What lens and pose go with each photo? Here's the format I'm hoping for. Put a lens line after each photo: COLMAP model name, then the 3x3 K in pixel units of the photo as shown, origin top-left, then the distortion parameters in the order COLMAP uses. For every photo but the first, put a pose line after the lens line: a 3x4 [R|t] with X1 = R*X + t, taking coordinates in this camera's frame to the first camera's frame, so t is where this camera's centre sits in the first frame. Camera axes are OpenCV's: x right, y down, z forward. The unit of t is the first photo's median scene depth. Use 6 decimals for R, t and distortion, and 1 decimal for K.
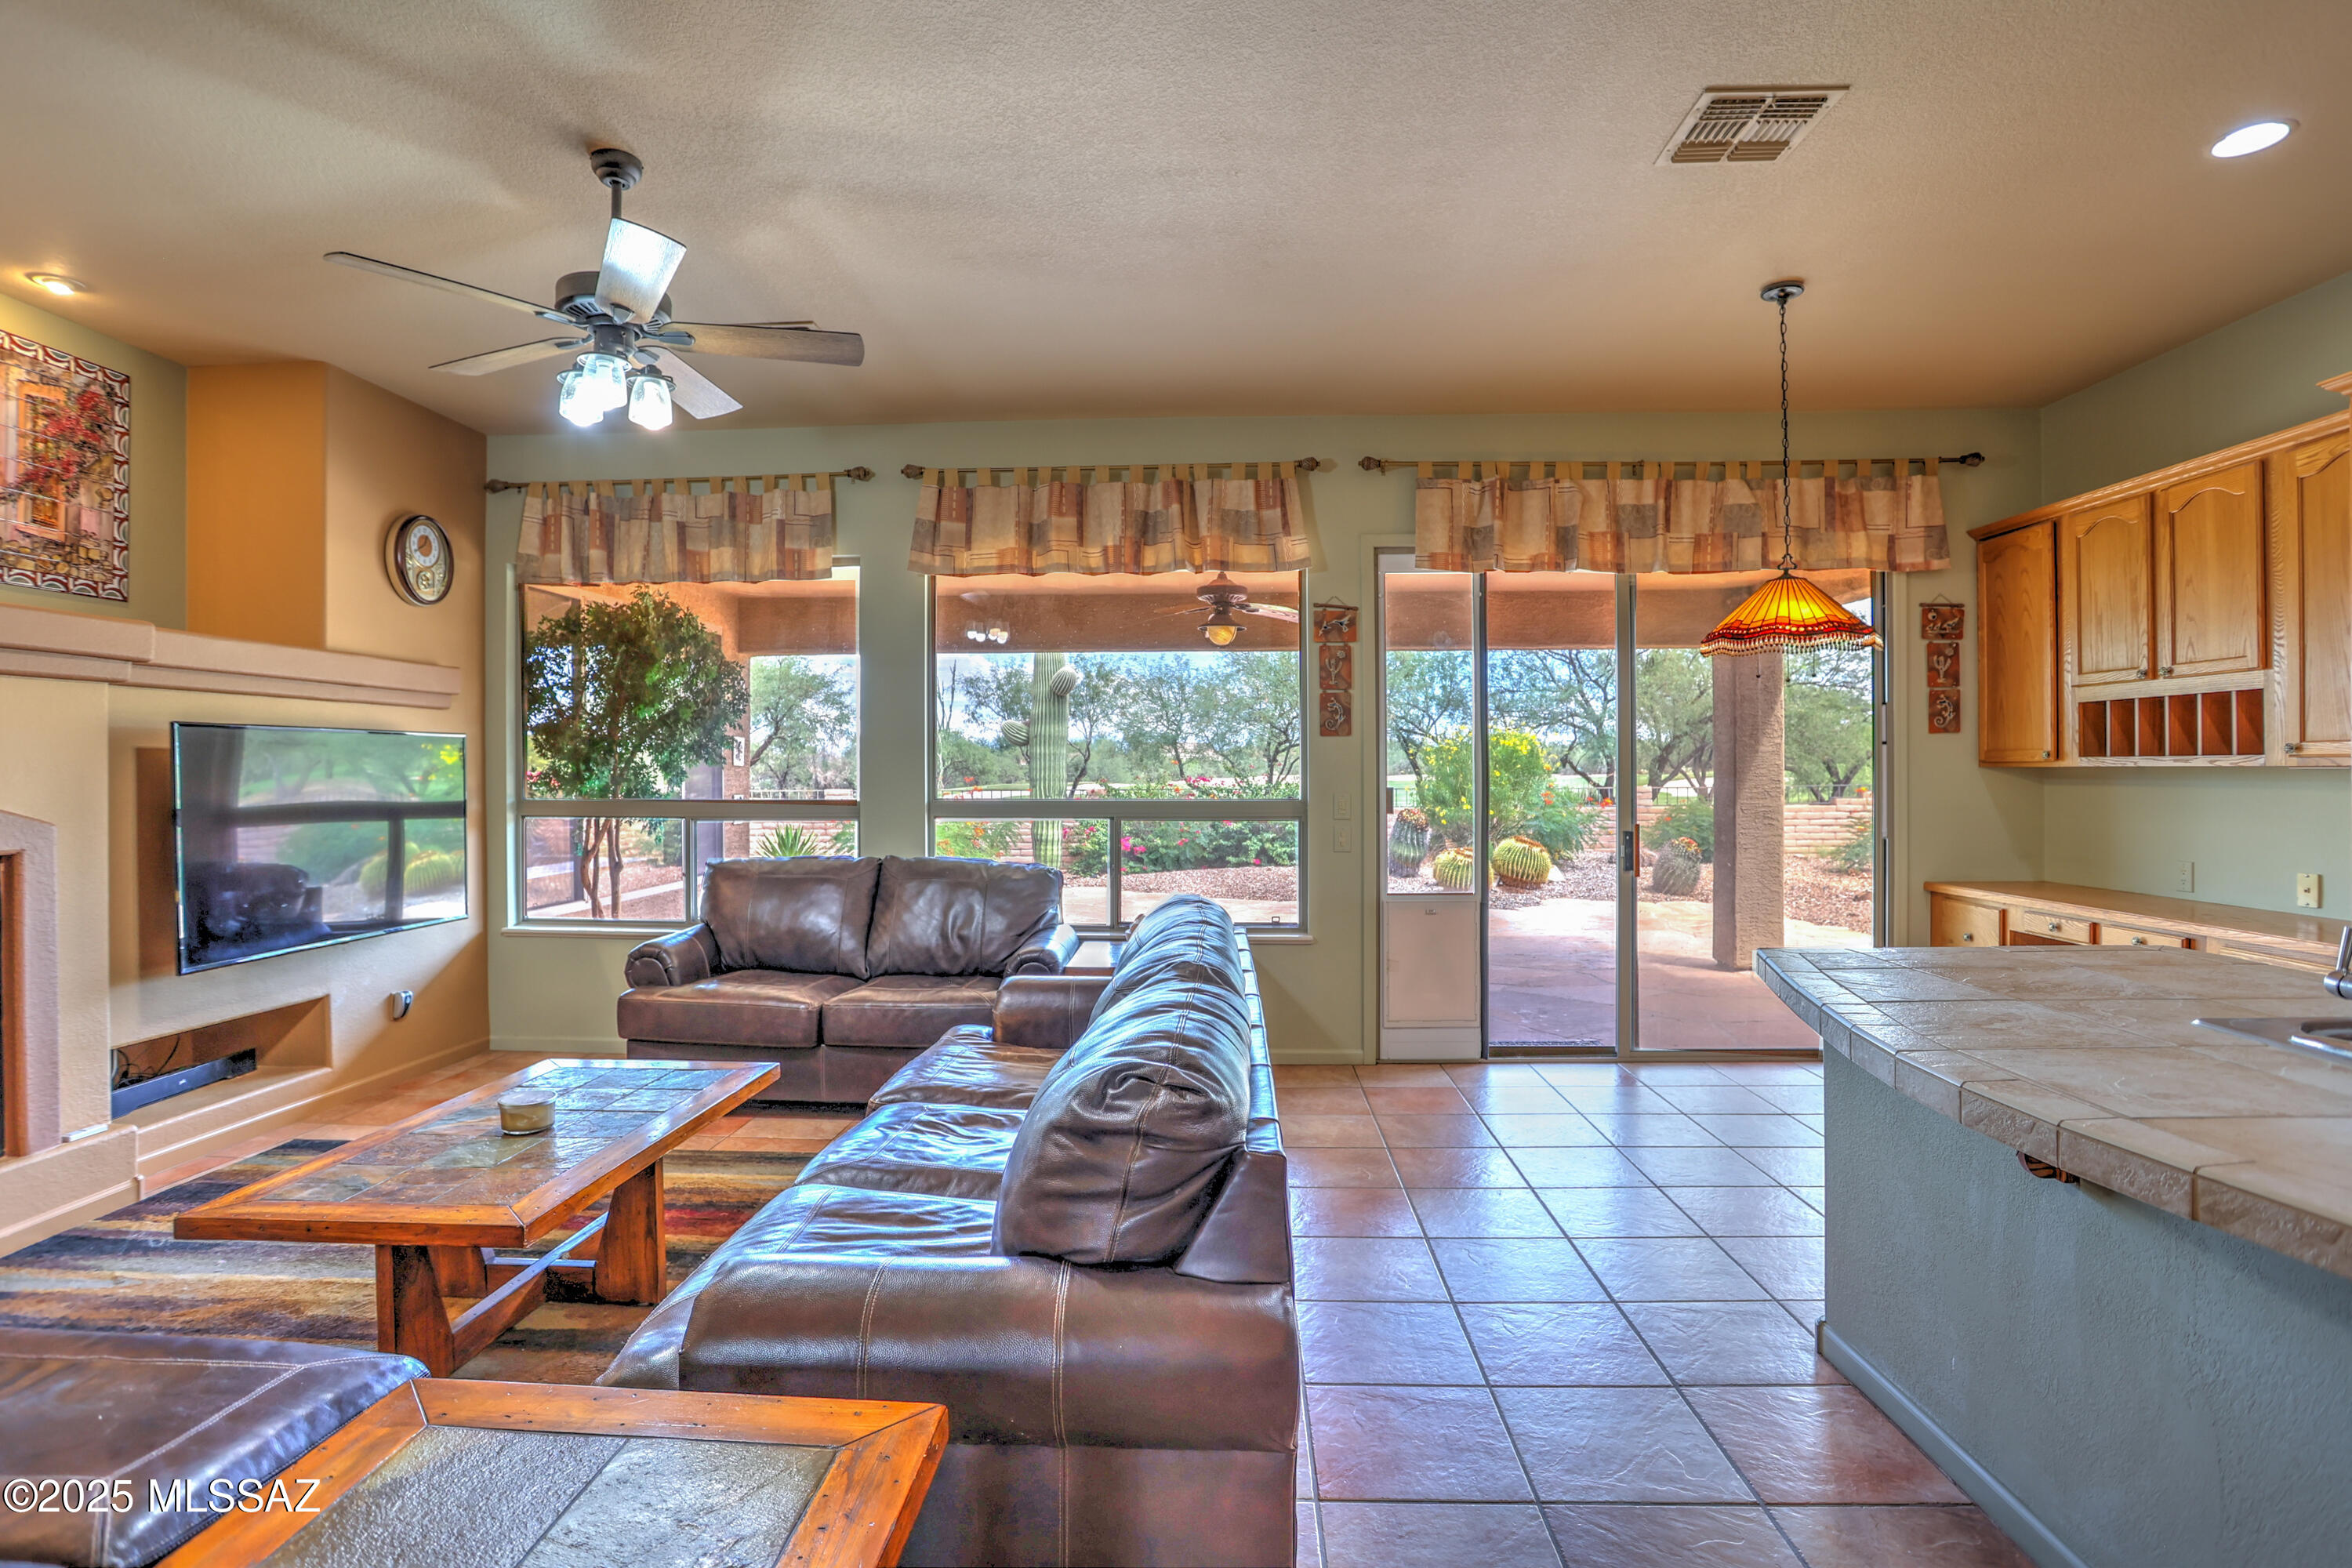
lens RADIAL K [[1140.8, 0, 1156.4], [0, 1140.8, 771.8], [0, 0, 1]] dist [-0.069660, 0.026710]
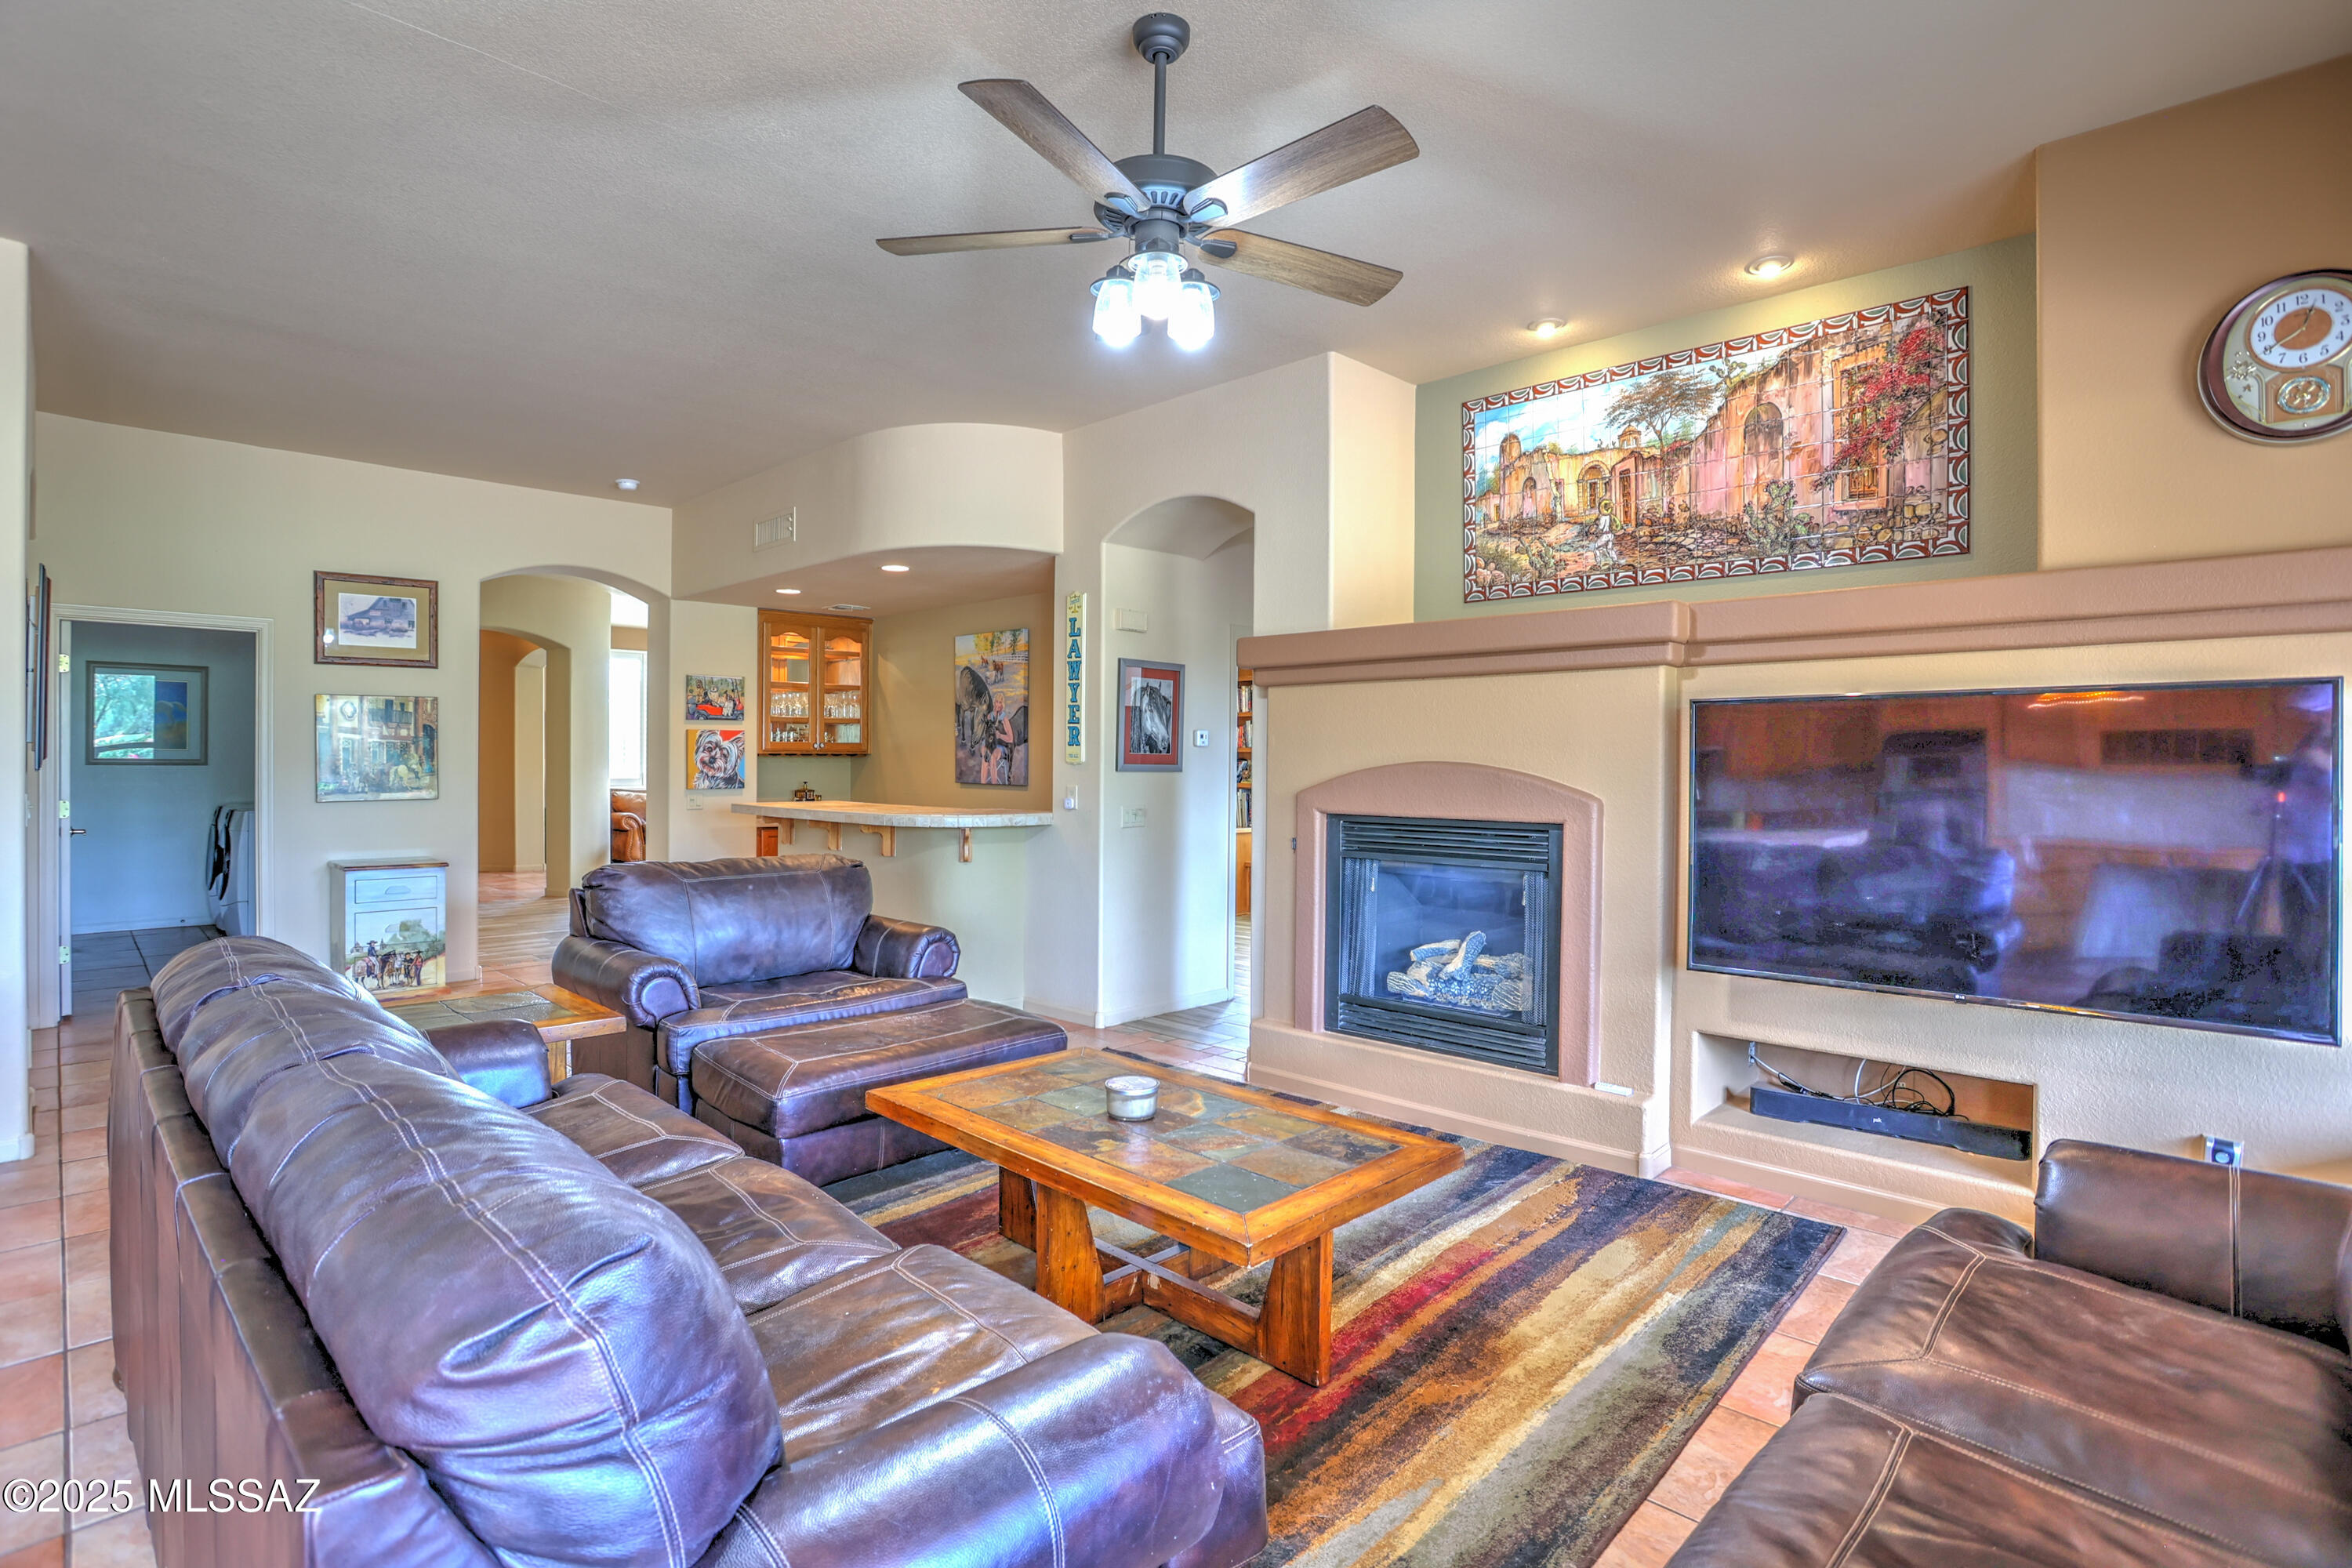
lens RADIAL K [[1140.8, 0, 1185.8], [0, 1140.8, 773.6], [0, 0, 1]] dist [-0.069660, 0.026710]
pose [[-0.645069, 0.007753, -0.764085, 0.090709], [-0.001723, 0.999931, 0.011601, 0.005388], [0.764122, 0.008800, -0.645012, 0.954753]]
